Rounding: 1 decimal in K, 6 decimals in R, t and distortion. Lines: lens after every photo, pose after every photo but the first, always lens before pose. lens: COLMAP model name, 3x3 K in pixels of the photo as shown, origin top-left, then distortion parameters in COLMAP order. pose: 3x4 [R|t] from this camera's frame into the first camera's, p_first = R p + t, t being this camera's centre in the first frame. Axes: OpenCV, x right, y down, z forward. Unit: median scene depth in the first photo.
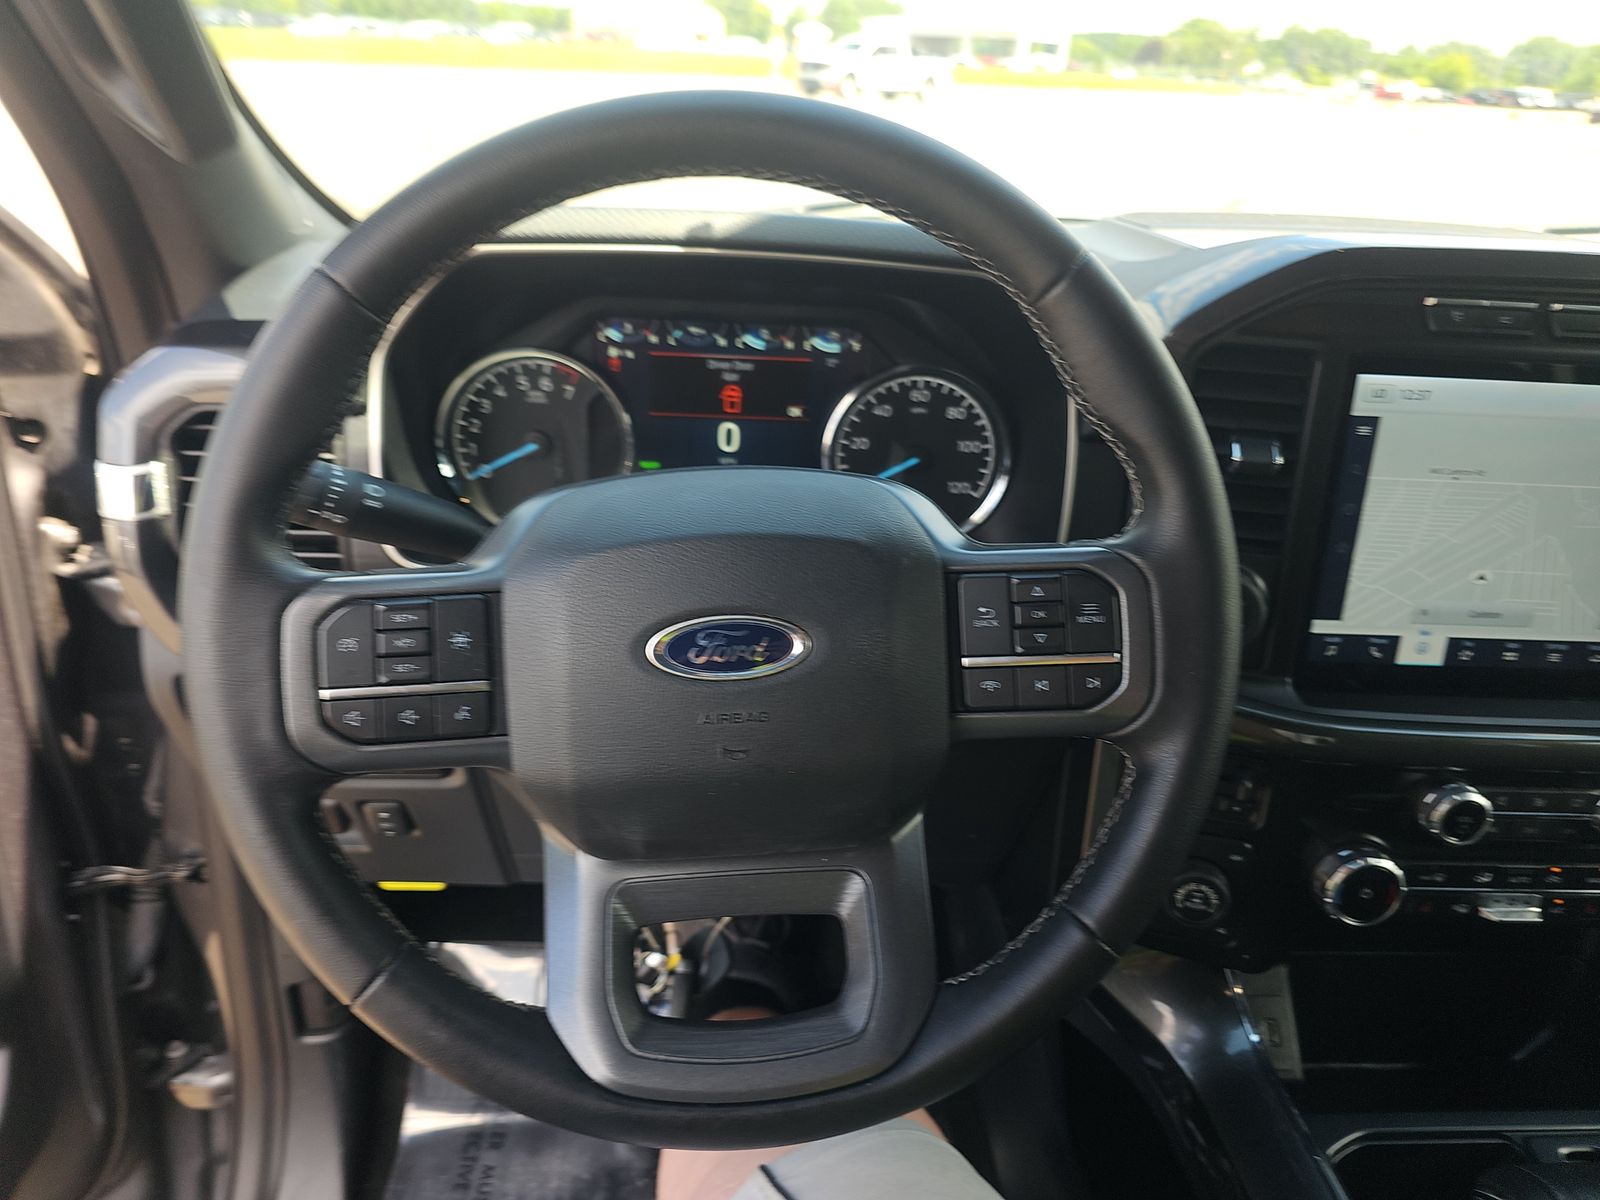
lens RADIAL K [[1061.0, 0, 798.8], [0, 1061.0, 607.3], [0, 0, 1]] dist [0.010389, -0.015283]
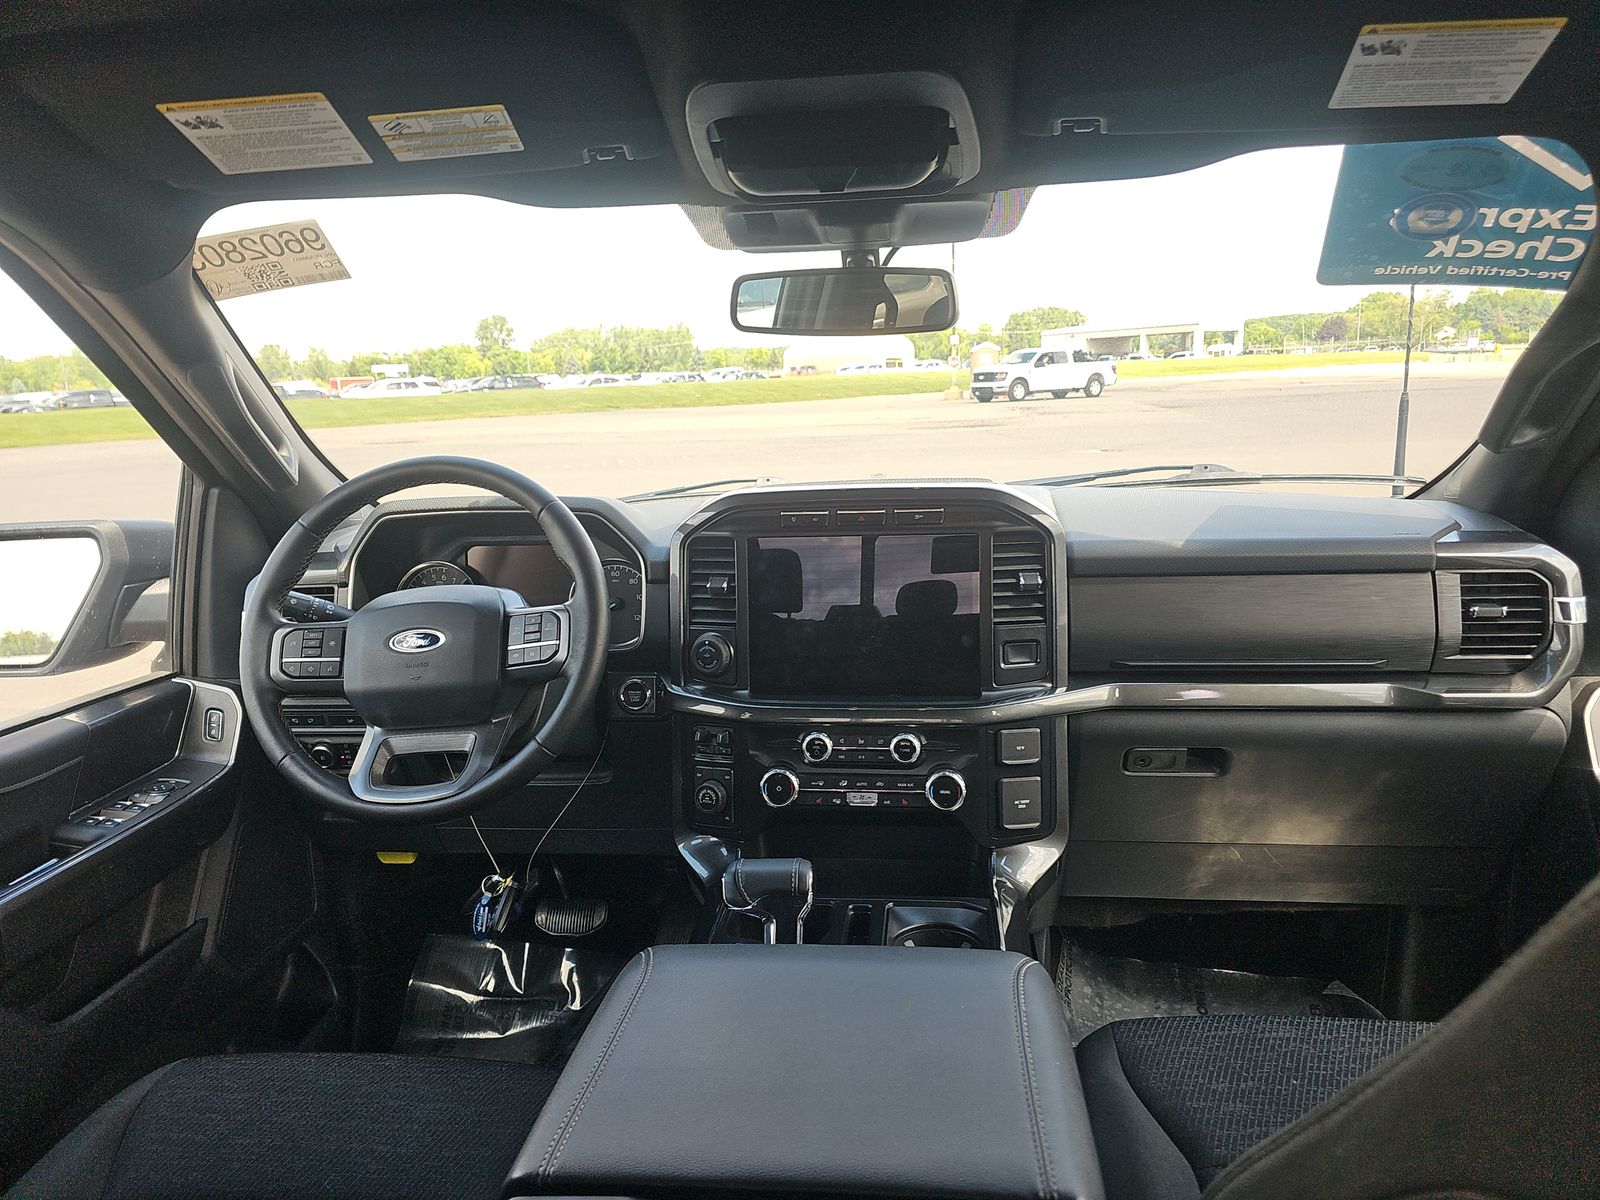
lens RADIAL K [[1061.0, 0, 827.0], [0, 1061.0, 616.6], [0, 0, 1]] dist [0.010389, -0.015283]
pose [[0.982884, -0.053634, -0.176244, 0.900659], [0.007899, 0.968072, -0.250547, 0.413750], [0.184055, 0.244866, 0.951927, -0.897651]]
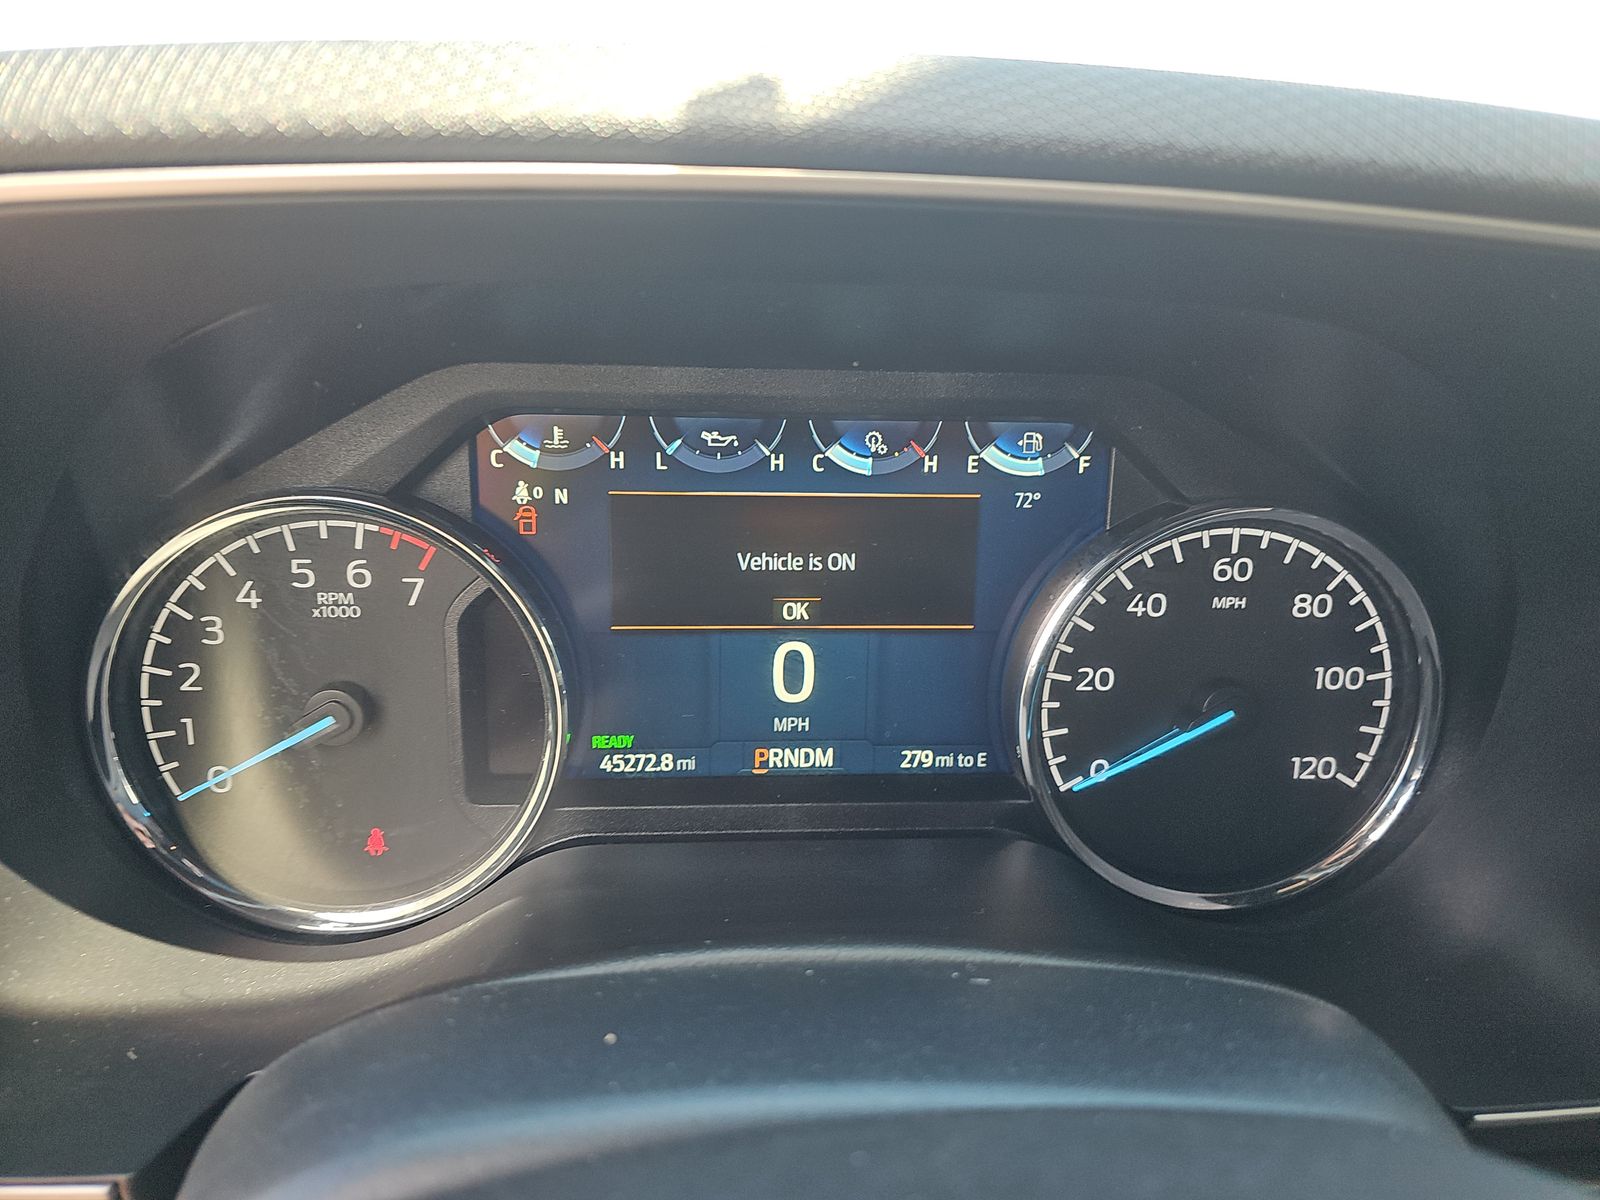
lens RADIAL K [[1061.0, 0, 805.2], [0, 1061.0, 592.8], [0, 0, 1]] dist [0.010389, -0.015283]
pose [[0.999602, -0.026536, -0.009522, -0.058149], [0.025374, 0.994003, -0.106366, -0.151303], [0.012288, 0.106083, 0.994281, 0.578376]]
